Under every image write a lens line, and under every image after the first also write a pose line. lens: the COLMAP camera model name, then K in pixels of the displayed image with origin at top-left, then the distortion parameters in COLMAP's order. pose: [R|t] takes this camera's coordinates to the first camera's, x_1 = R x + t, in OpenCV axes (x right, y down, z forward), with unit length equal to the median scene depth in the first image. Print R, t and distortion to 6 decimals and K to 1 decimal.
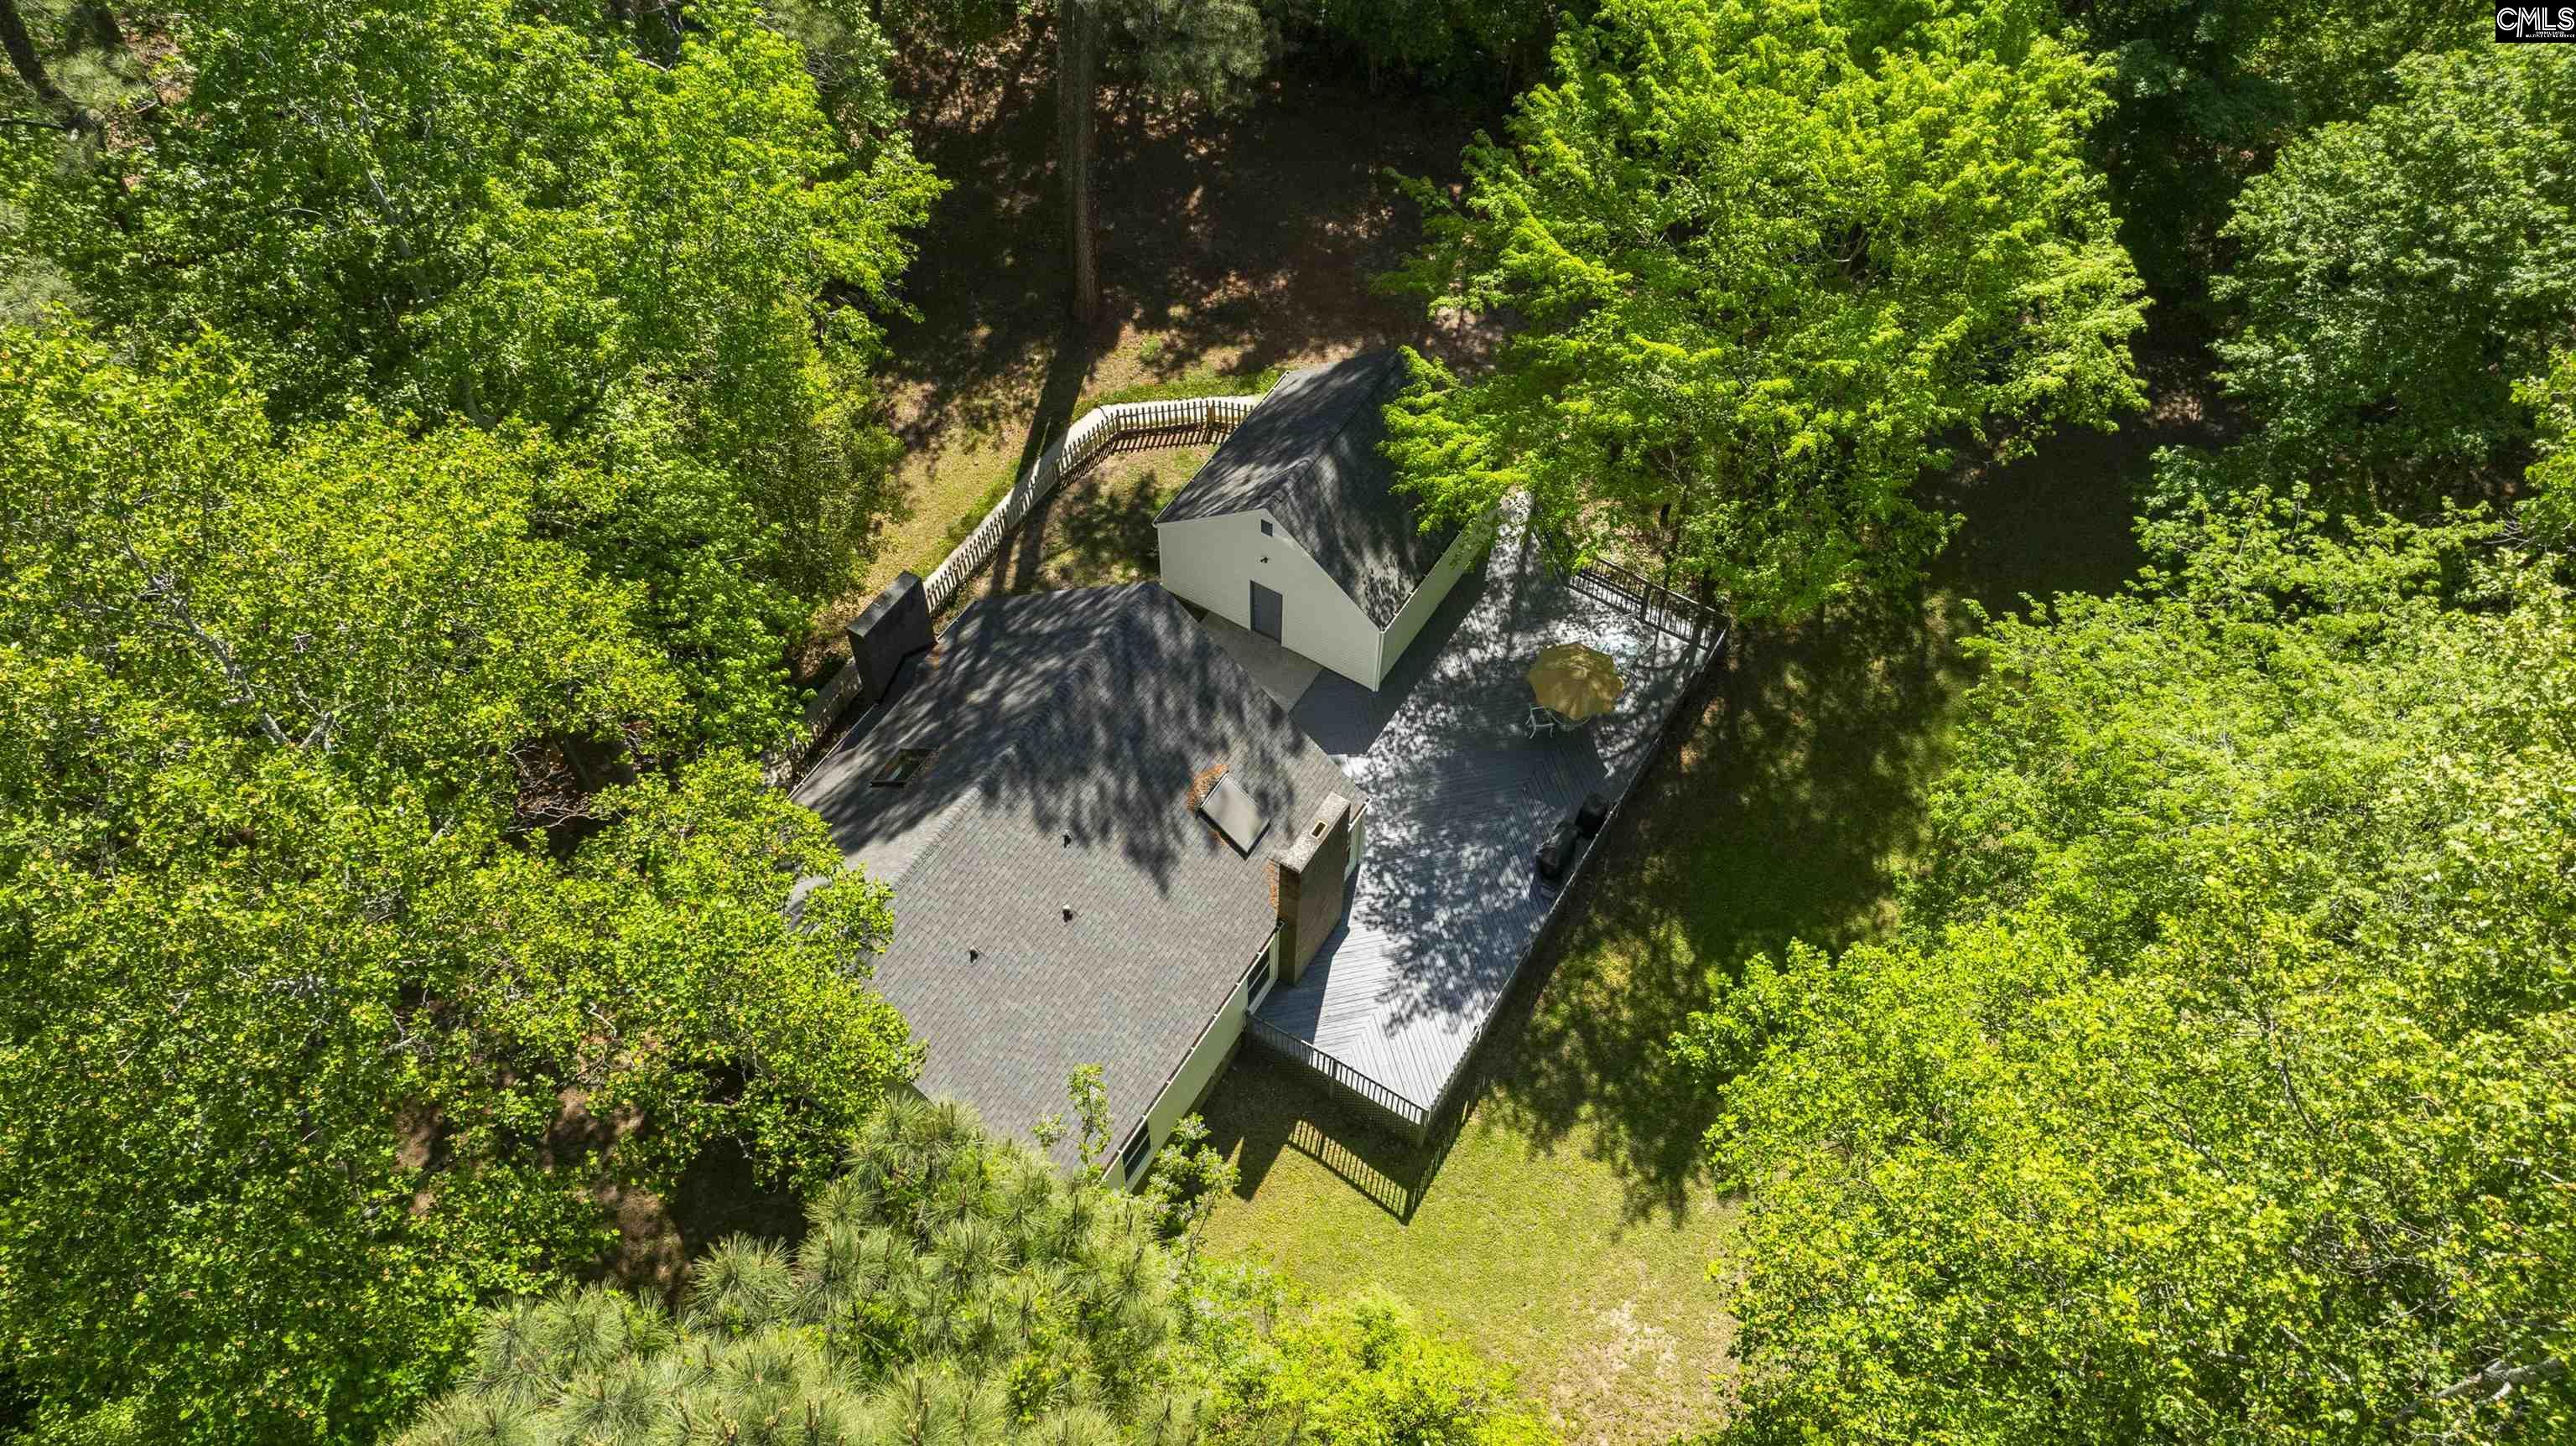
lens RADIAL K [[1821.5, 0, 1288.0], [0, 1821.5, 723.0], [0, 0, 1]] dist [0.001684, -0.058689]
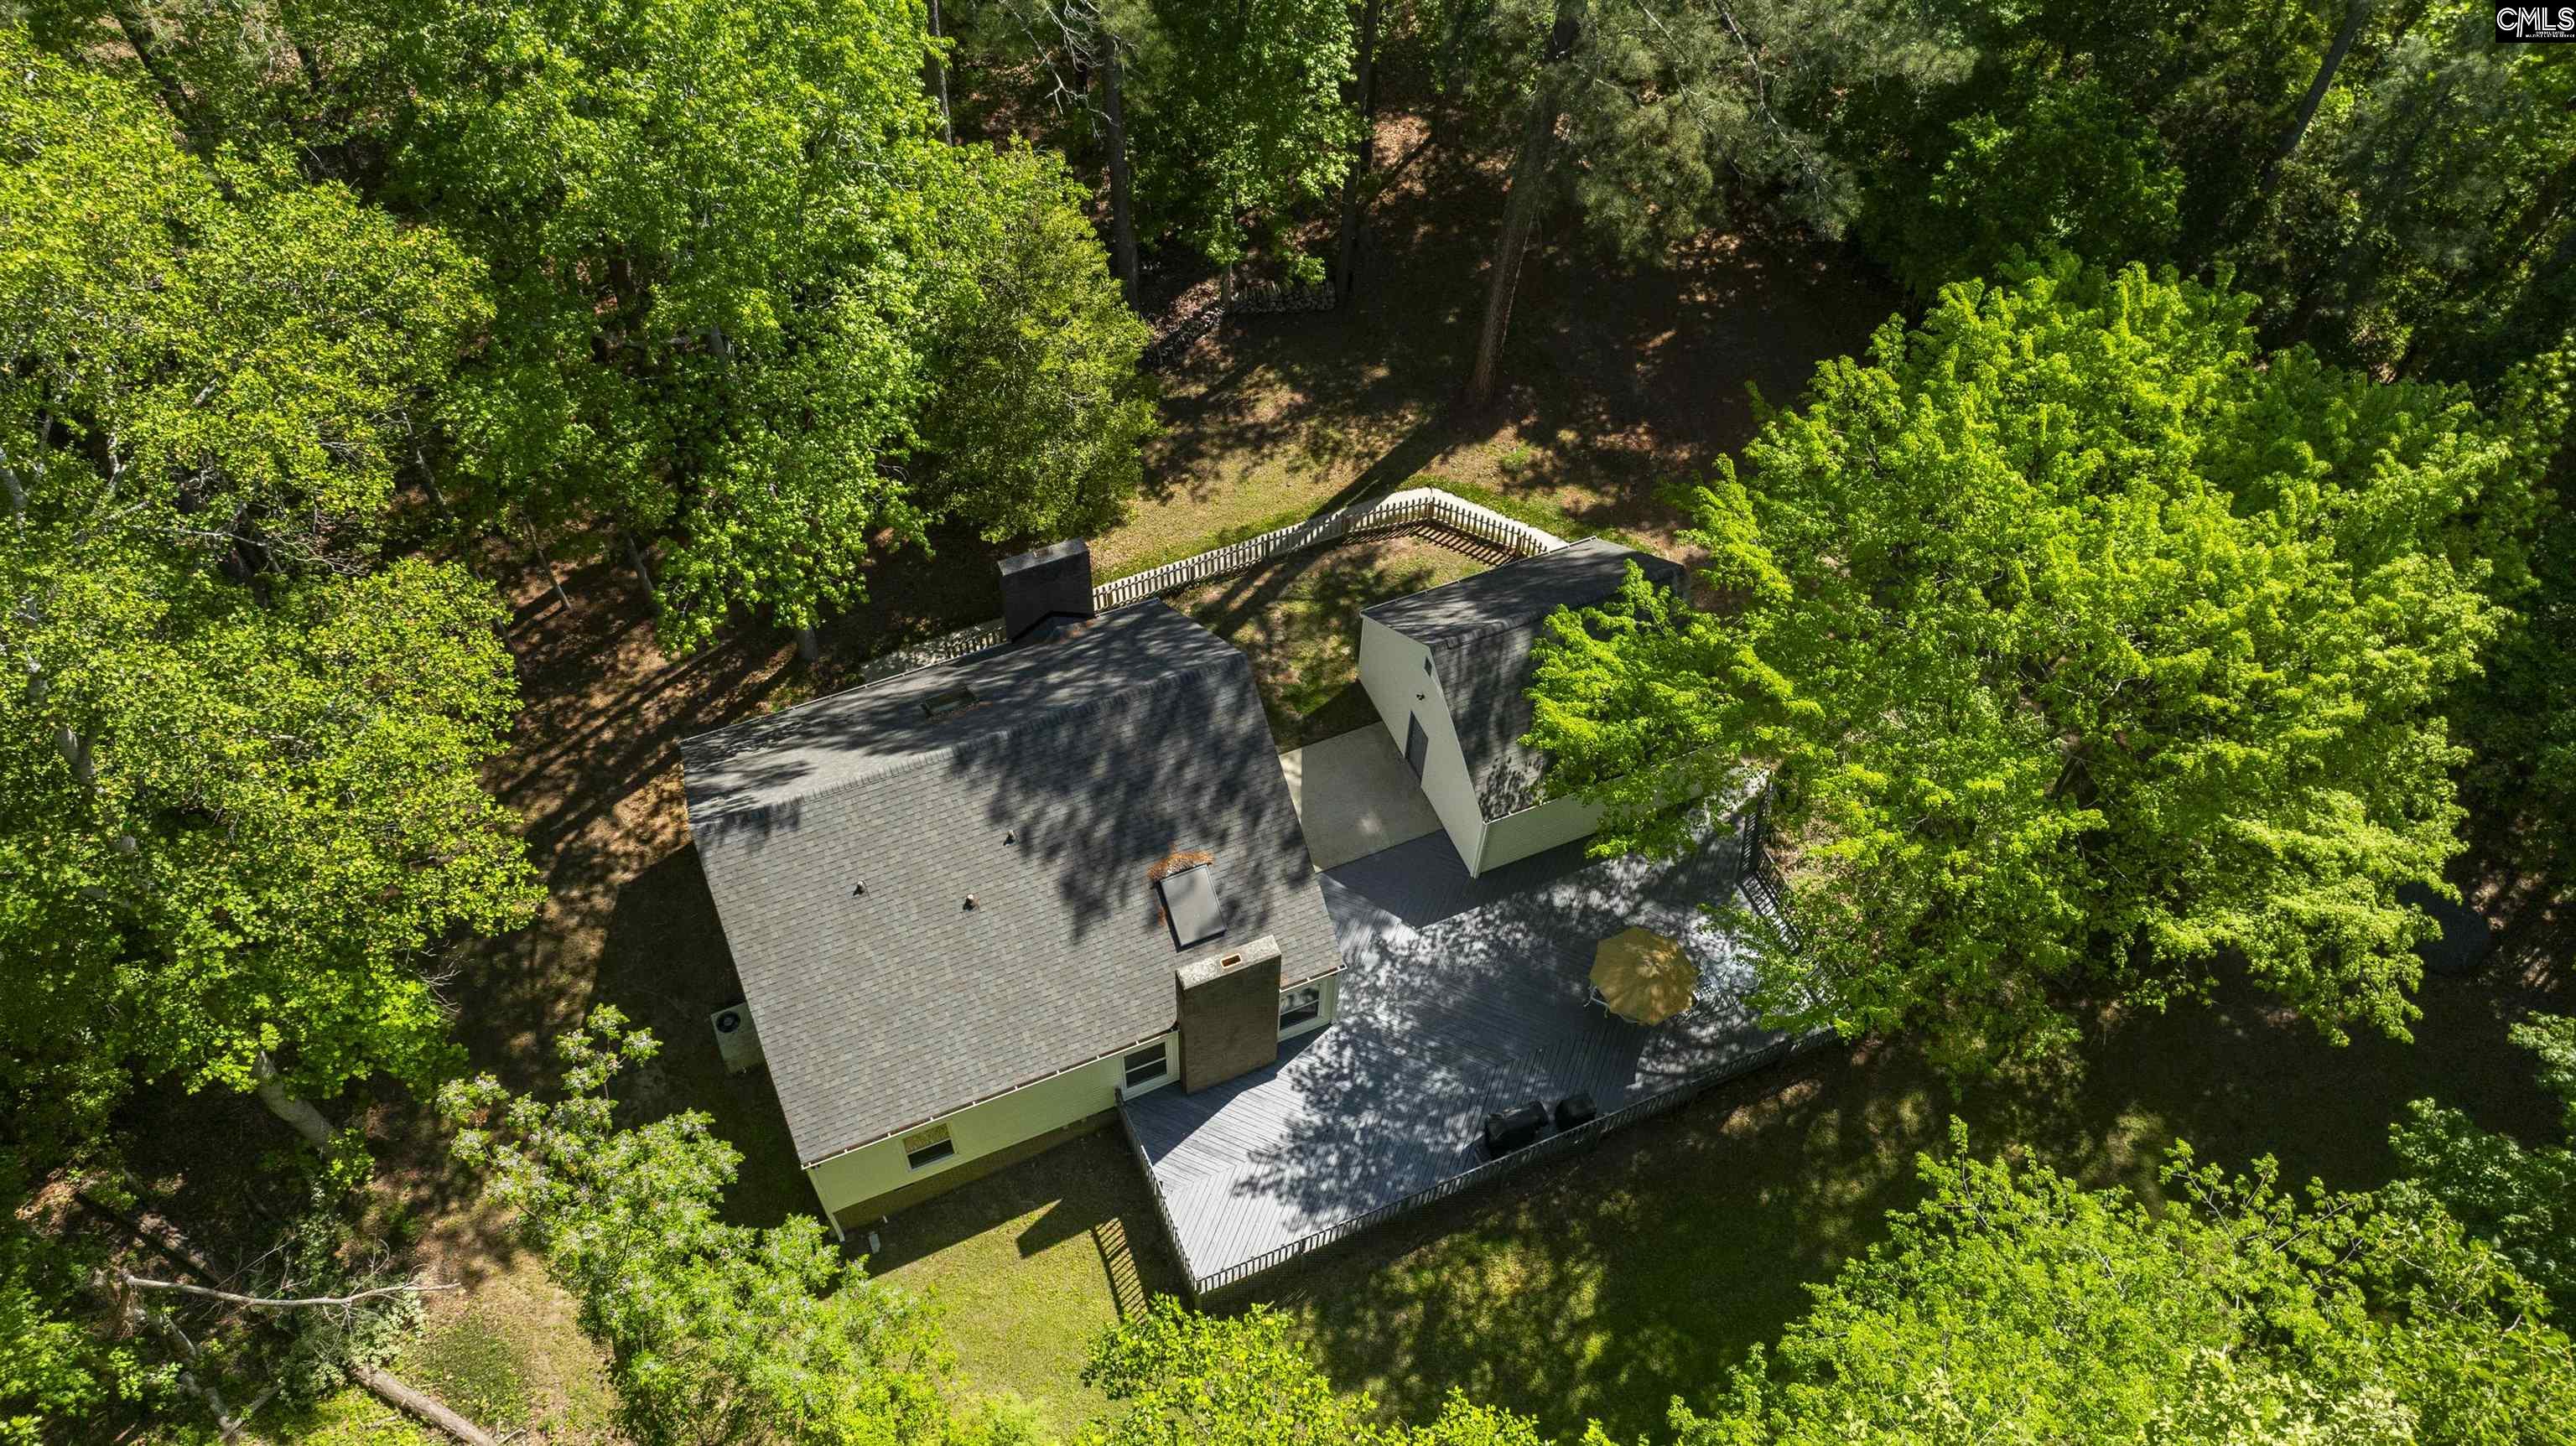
lens RADIAL K [[1821.5, 0, 1288.0], [0, 1821.5, 723.0], [0, 0, 1]] dist [0.001684, -0.058689]
pose [[0.816098, 0.467973, -0.339094, 0.256025], [-0.473958, 0.877711, 0.070624, -0.110663], [0.330677, 0.103080, 0.938098, 0.088083]]
